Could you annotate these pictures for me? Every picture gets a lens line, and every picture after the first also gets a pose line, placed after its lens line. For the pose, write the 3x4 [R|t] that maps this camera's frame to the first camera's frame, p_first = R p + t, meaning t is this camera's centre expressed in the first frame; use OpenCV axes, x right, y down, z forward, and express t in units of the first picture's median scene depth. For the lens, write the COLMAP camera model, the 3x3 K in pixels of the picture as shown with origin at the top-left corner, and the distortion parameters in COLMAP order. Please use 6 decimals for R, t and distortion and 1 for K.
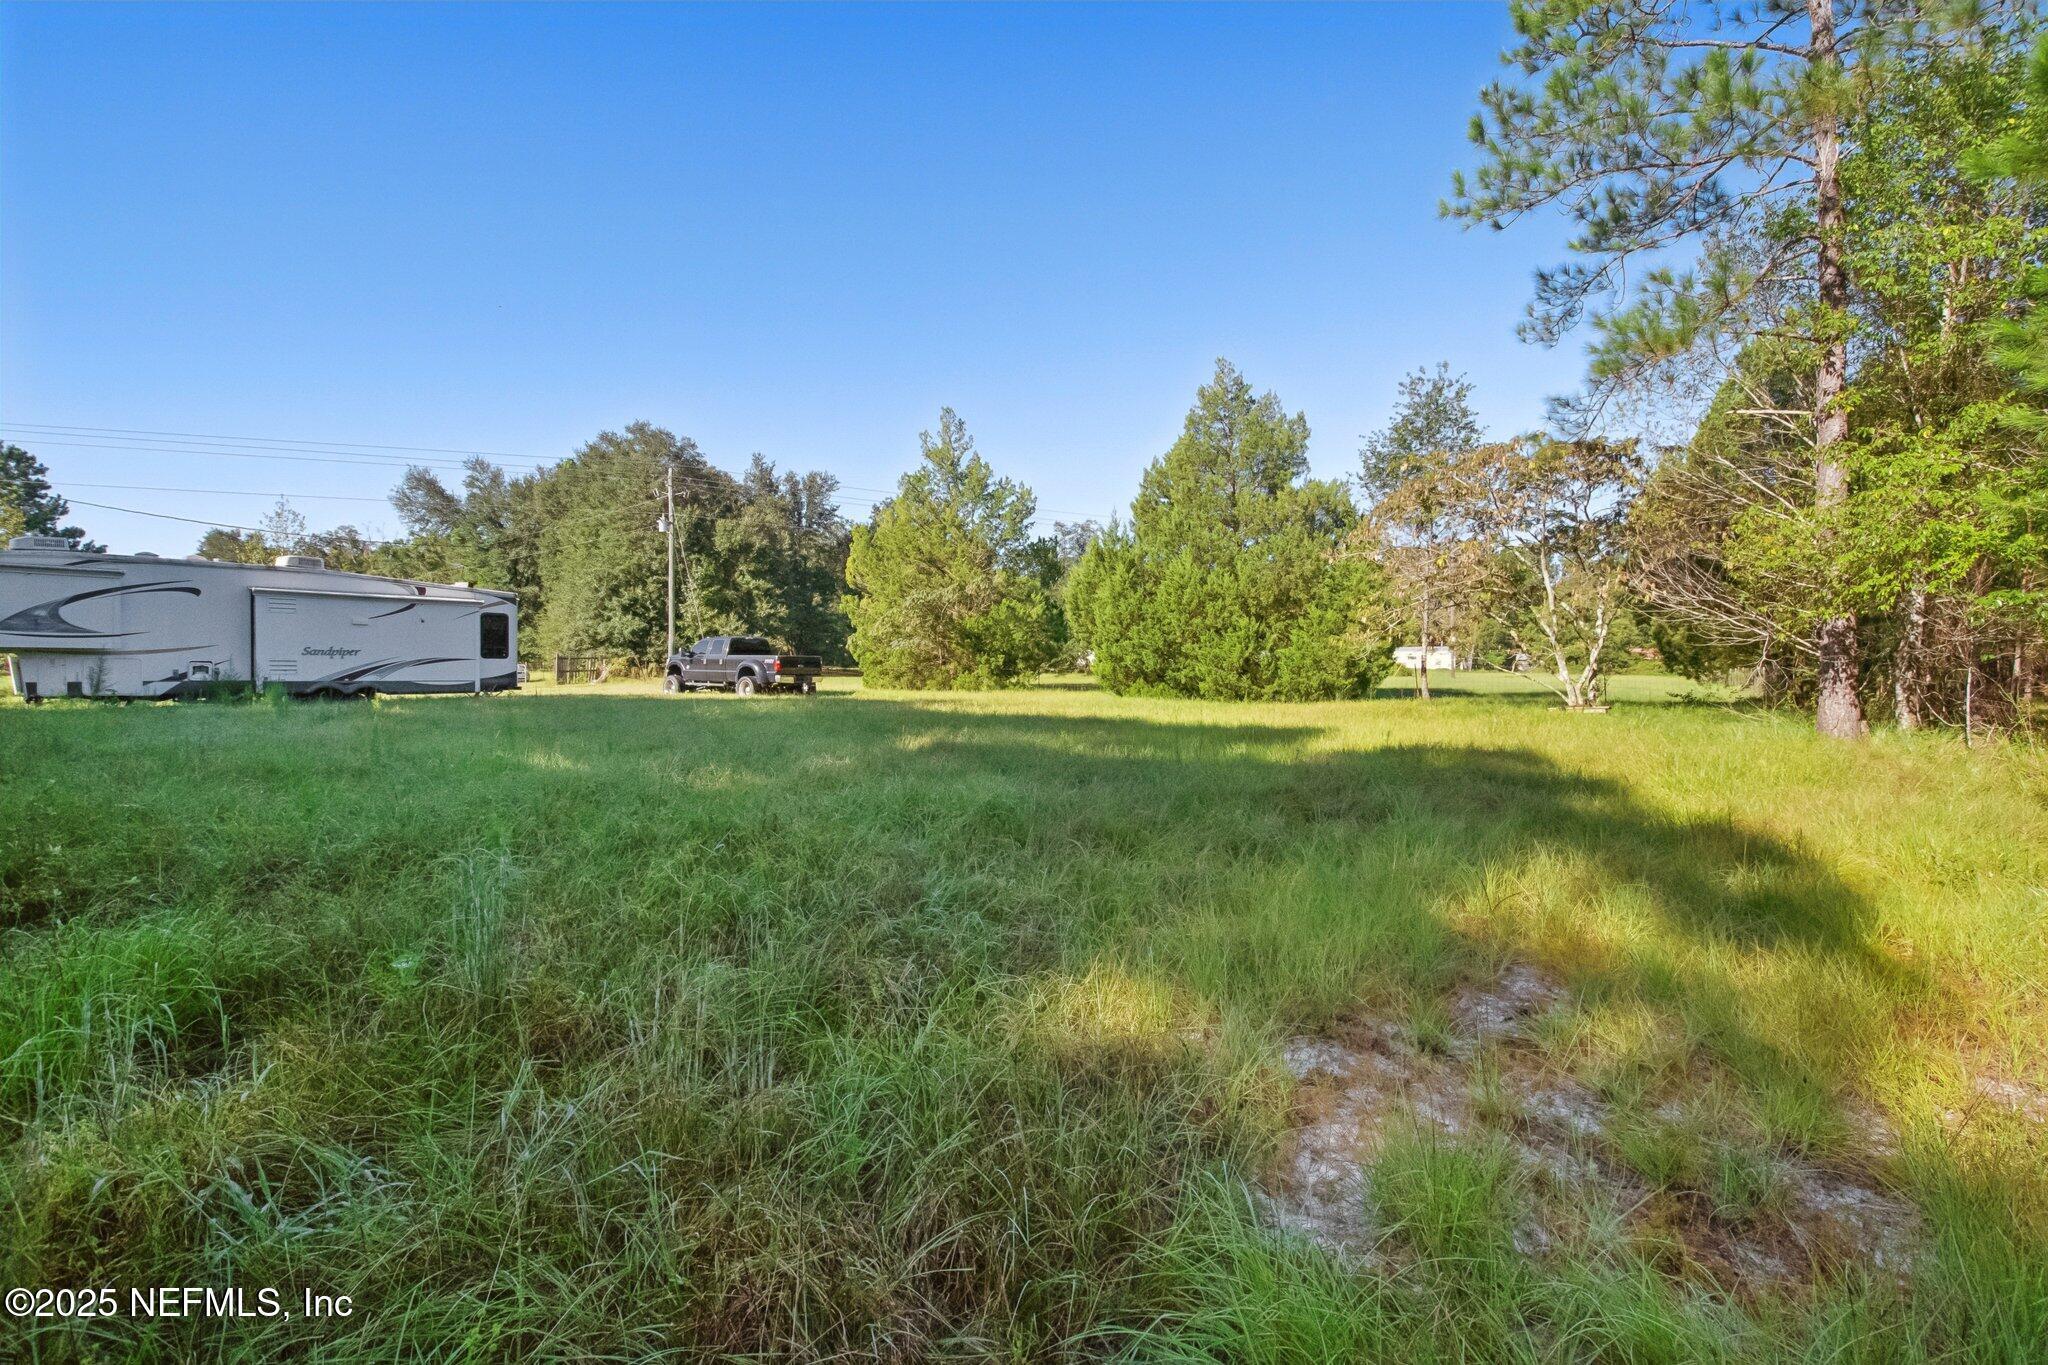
lens RADIAL K [[888.1, 0, 1023.1], [0, 888.1, 677.8], [0, 0, 1]] dist [-0.017156, -0.002730]
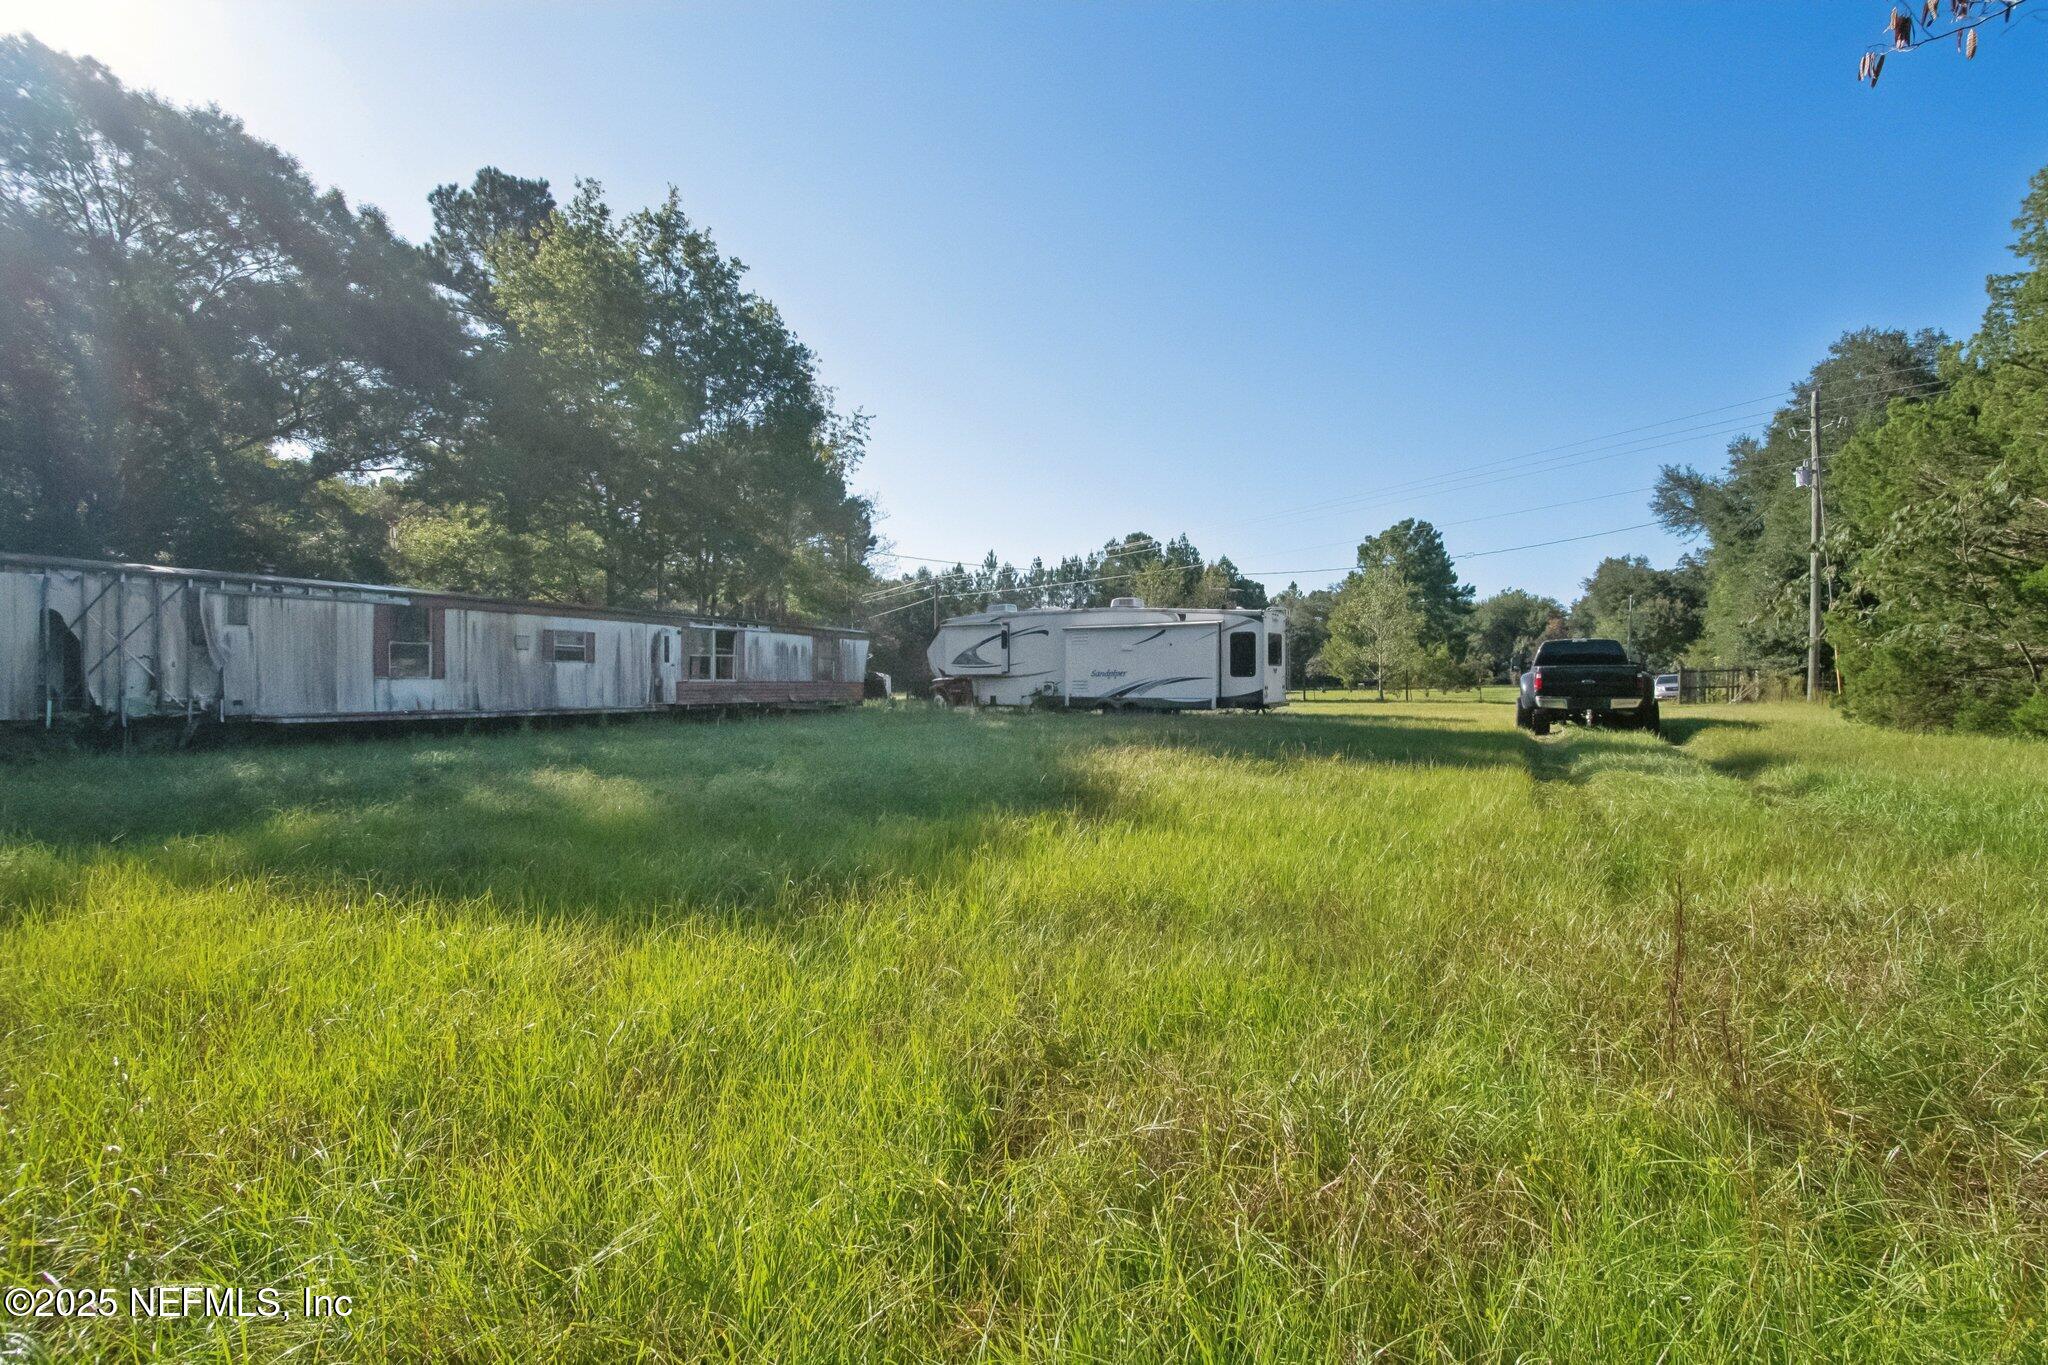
lens RADIAL K [[888.1, 0, 1023.3], [0, 888.1, 684.8], [0, 0, 1]] dist [-0.017156, -0.002730]
pose [[0.165845, -0.000740, -0.986151, 0.392919], [-0.007200, 0.999972, -0.001961, -0.009534], [0.986125, 0.007426, 0.165836, 0.609484]]
